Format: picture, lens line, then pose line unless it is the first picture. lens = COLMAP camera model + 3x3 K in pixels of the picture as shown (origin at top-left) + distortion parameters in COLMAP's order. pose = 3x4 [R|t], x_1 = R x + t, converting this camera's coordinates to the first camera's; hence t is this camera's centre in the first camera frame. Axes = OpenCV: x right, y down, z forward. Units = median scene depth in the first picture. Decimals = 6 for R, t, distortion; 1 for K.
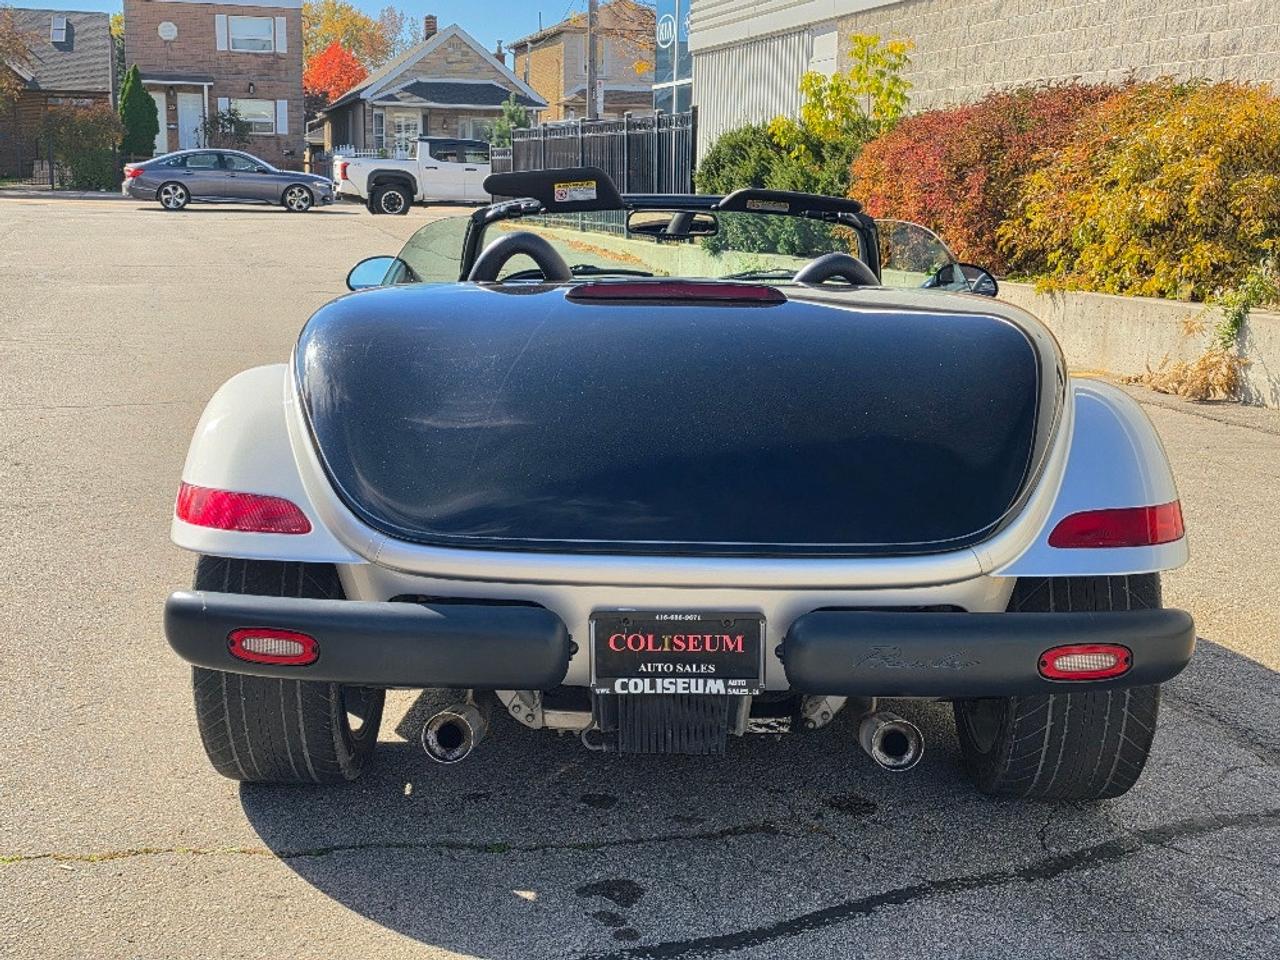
lens RADIAL K [[1555.2, 0, 604.0], [0, 1555.2, 460.7], [0, 0, 1]] dist [0.067705, -0.049974]
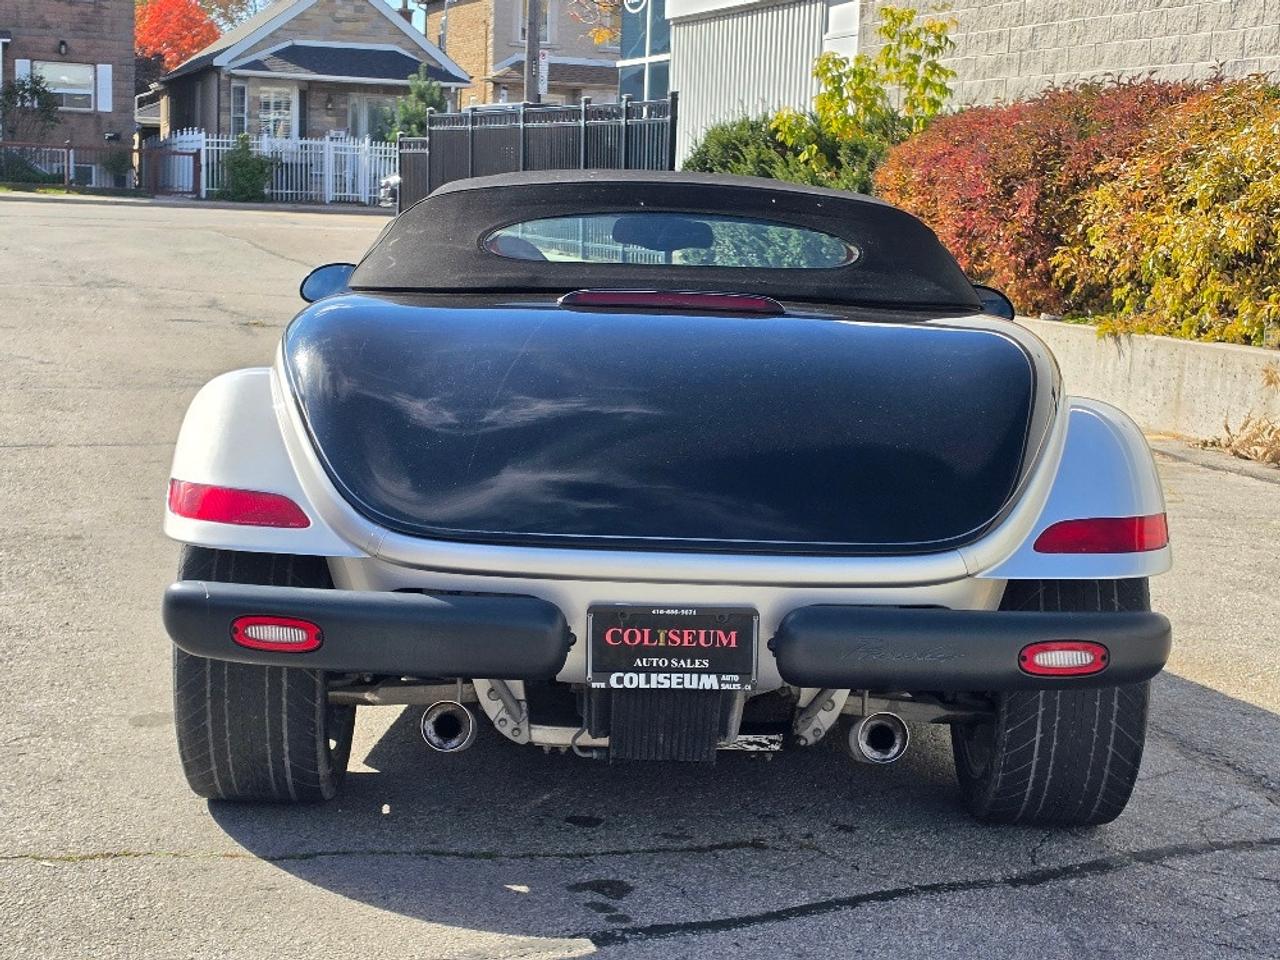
lens RADIAL K [[2129.9, 0, 596.4], [0, 2129.9, 481.1], [0, 0, 1]] dist [0.021751, 0.382682]
pose [[0.999460, 0.019782, 0.026246, -0.035535], [-0.018723, 0.999023, -0.040024, 0.060899], [-0.027012, 0.039511, 0.998854, -0.341143]]
